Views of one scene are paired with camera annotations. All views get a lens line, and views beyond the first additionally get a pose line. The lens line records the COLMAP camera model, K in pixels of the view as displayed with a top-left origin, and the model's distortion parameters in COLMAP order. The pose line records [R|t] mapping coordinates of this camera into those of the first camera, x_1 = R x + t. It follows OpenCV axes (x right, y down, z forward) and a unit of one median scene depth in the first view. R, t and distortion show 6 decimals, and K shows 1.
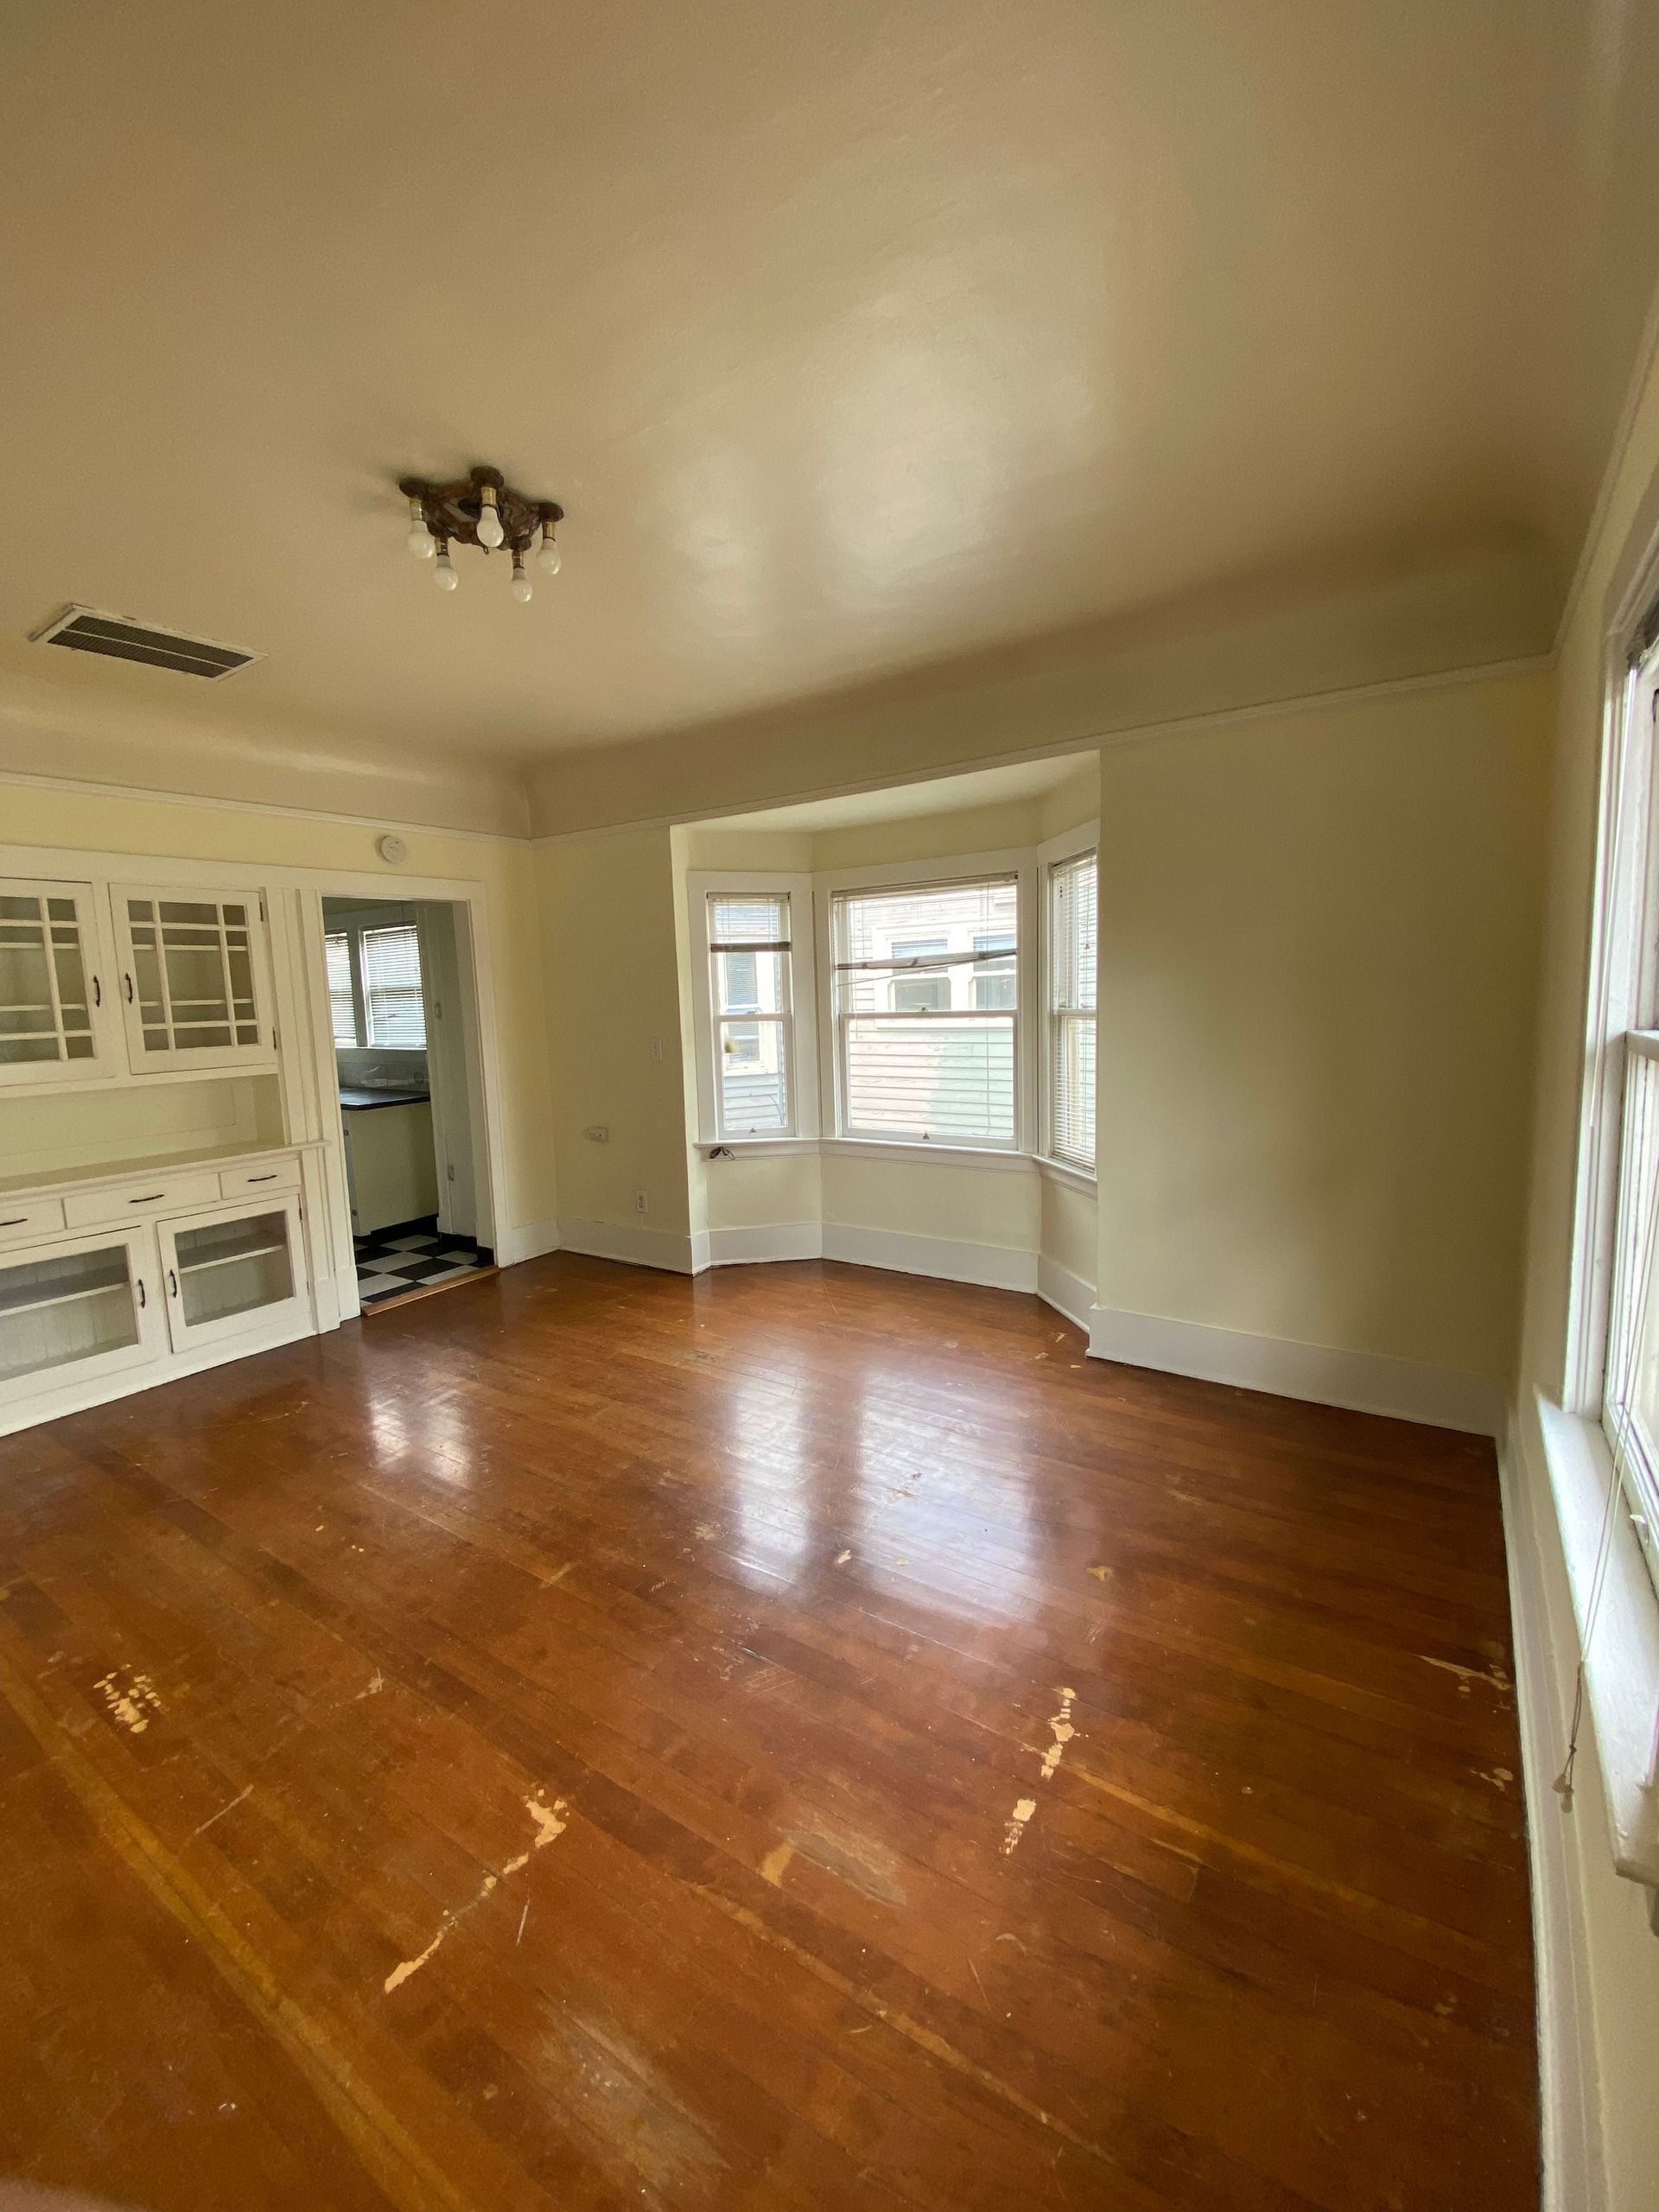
lens RADIAL K [[888.2, 0, 826.3], [0, 888.2, 1097.8], [0, 0, 1]] dist [-0.054894, -0.000160]
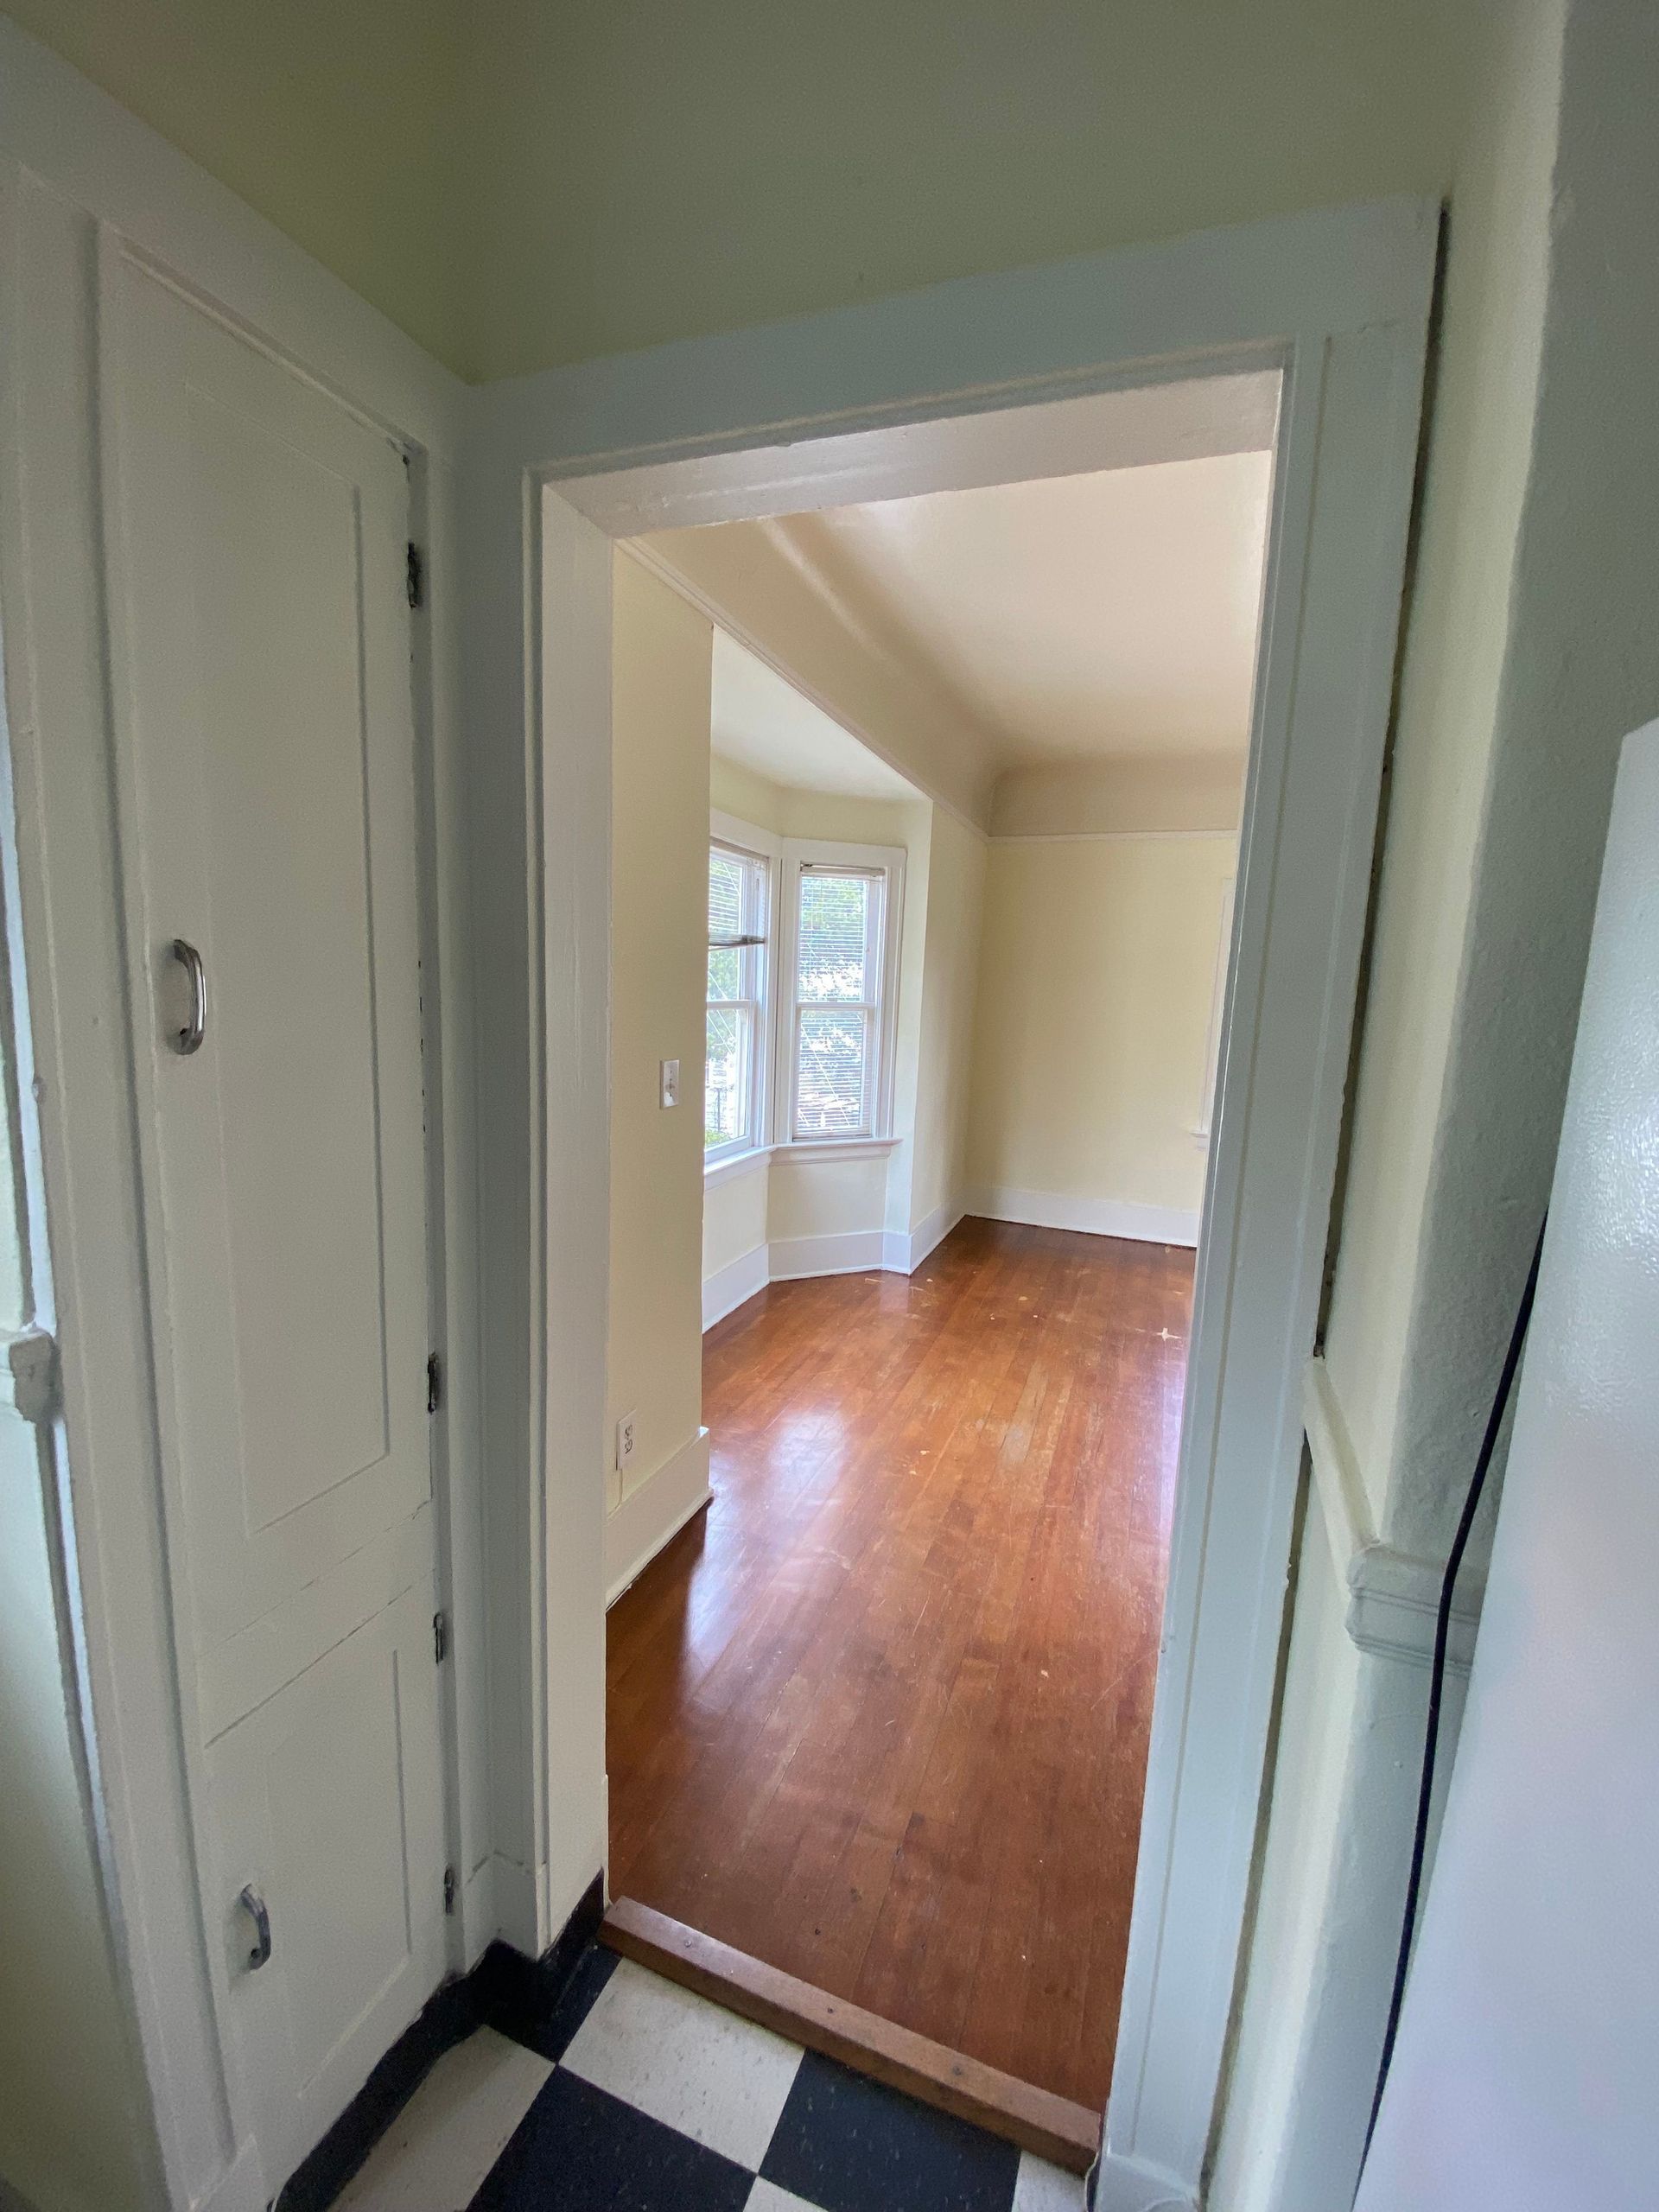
lens RADIAL K [[888.2, 0, 826.3], [0, 888.2, 1097.8], [0, 0, 1]] dist [-0.054894, -0.000160]
pose [[-0.249407, -0.104570, 0.962736, -1.503573], [0.080073, 0.988522, 0.128114, -0.229801], [-0.965083, 0.109042, -0.238171, 2.374365]]
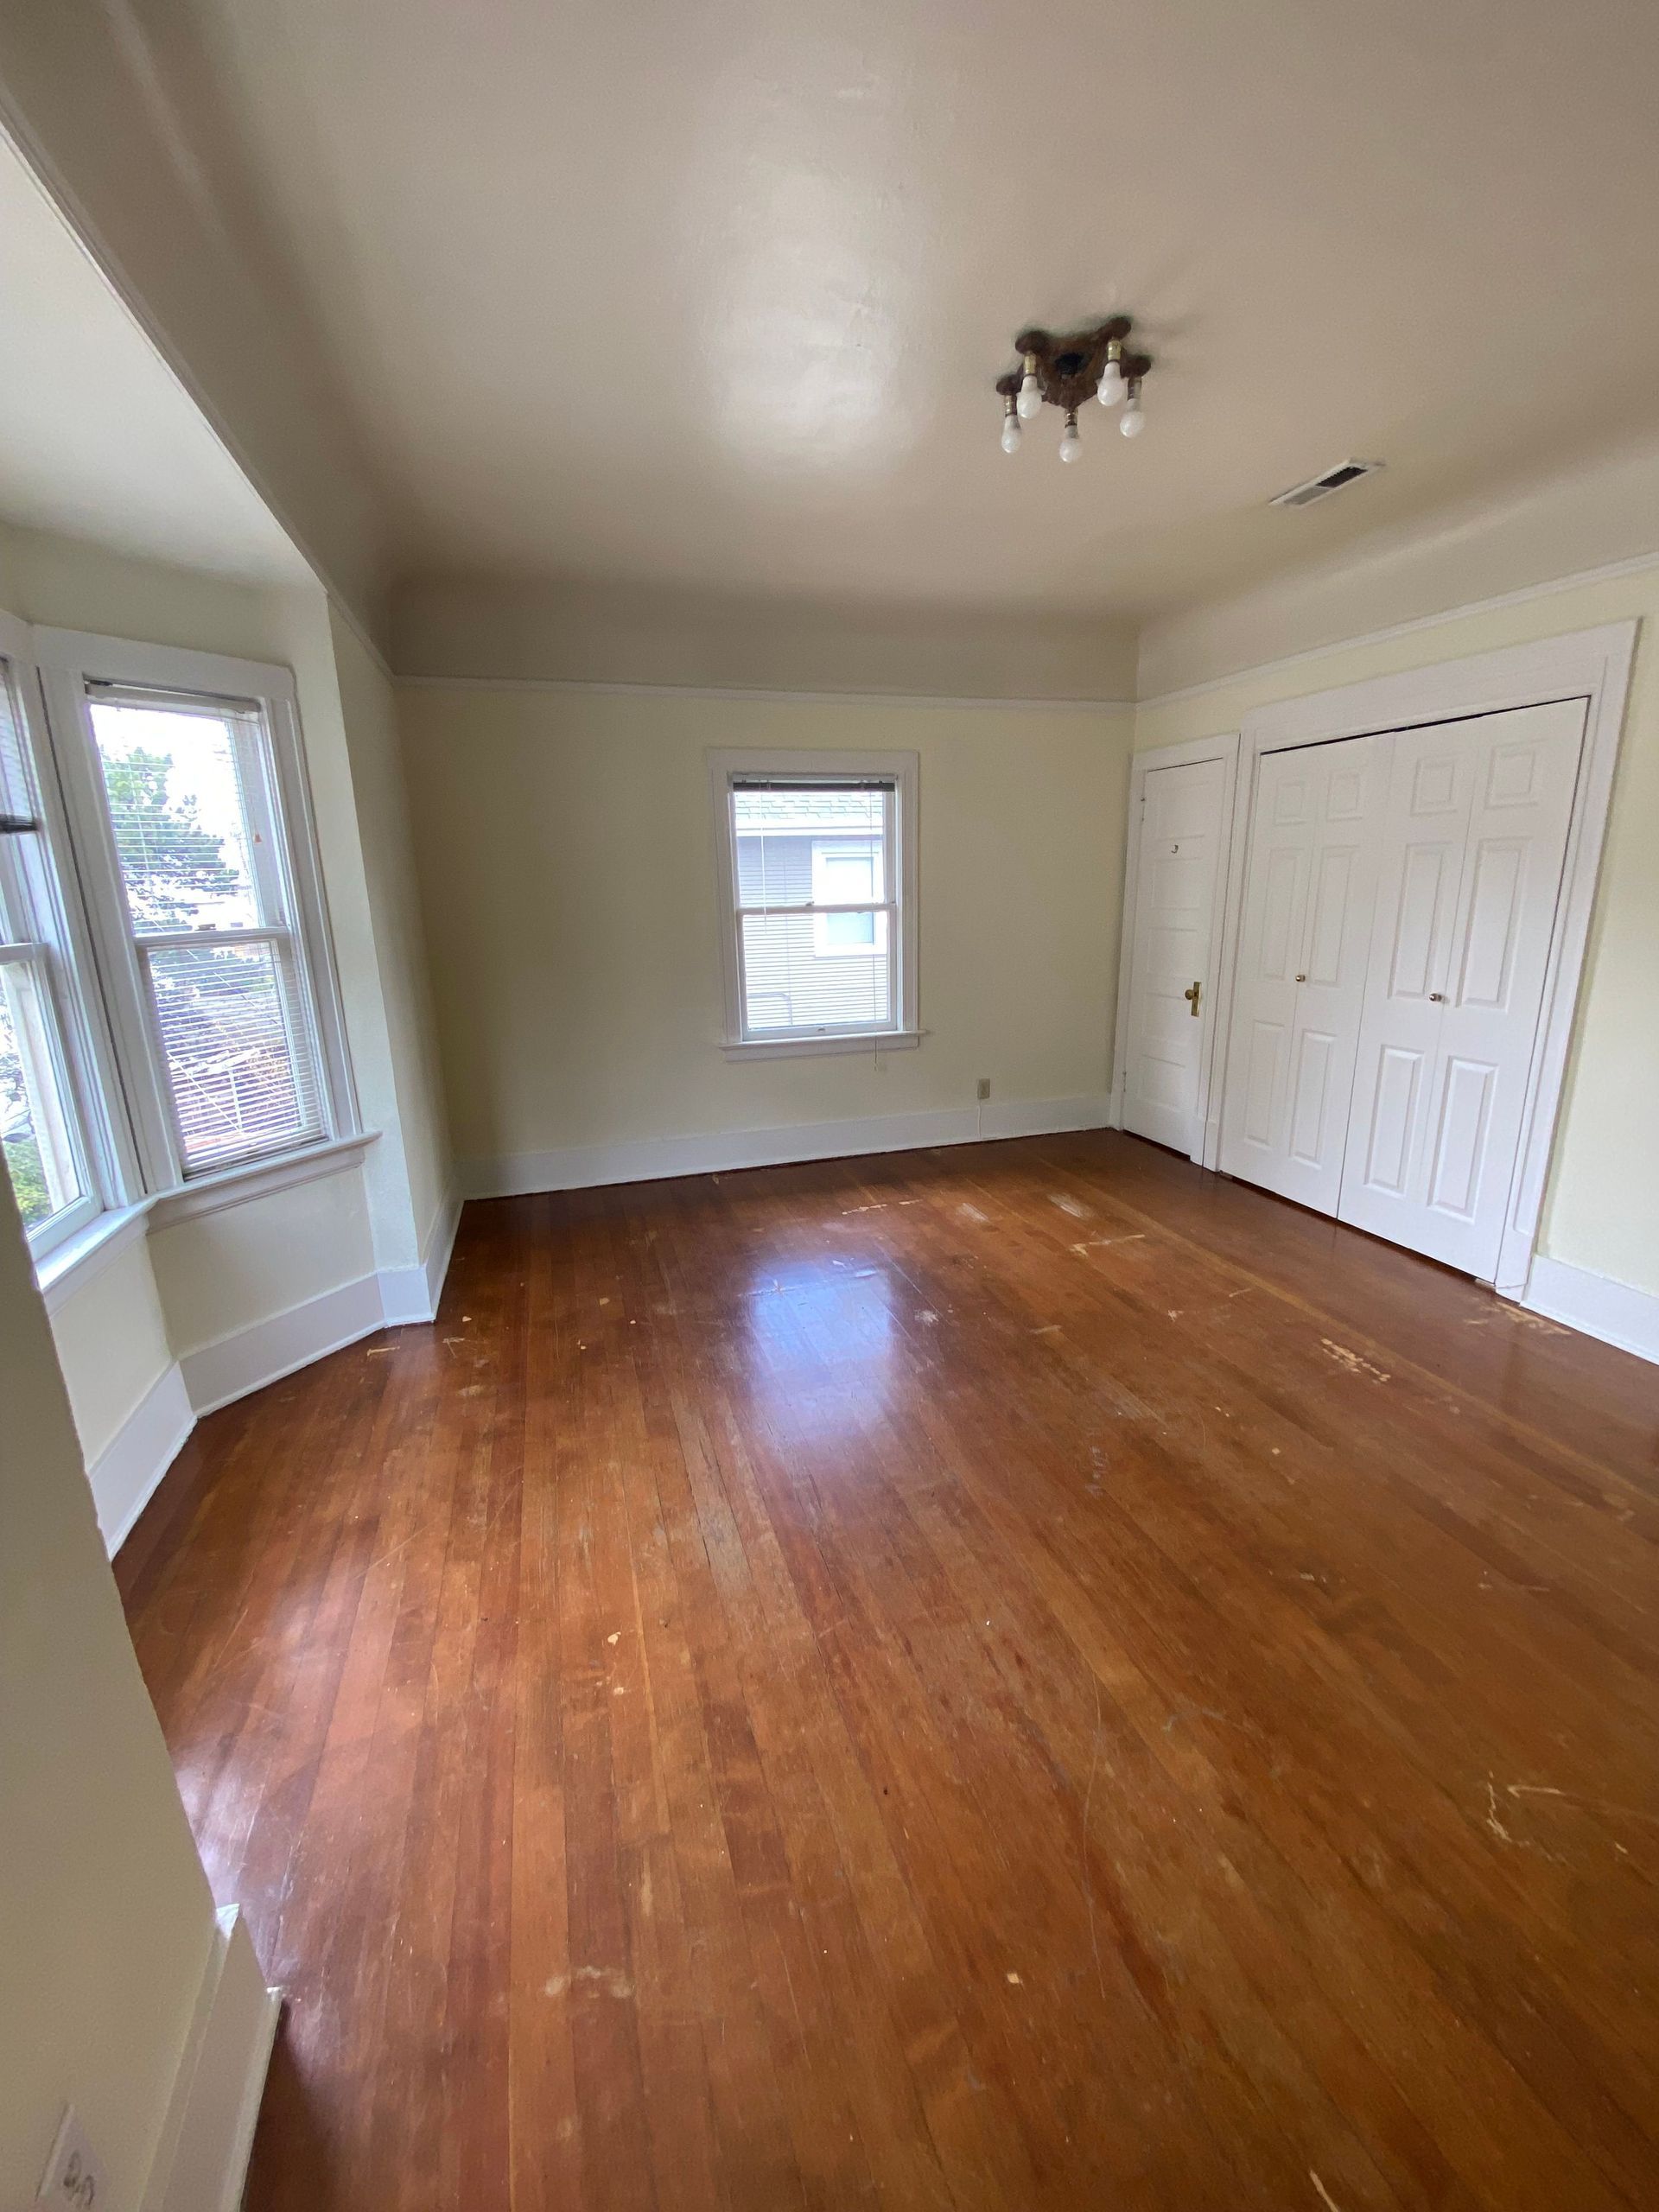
lens RADIAL K [[909.8, 0, 866.3], [0, 909.8, 1098.9], [0, 0, 1]] dist [0.001275, -0.011059]
pose [[-0.809629, -0.089941, 0.580011, -0.951435], [0.112366, 0.946161, 0.303568, -0.243844], [-0.576086, 0.310951, -0.755933, 2.329191]]
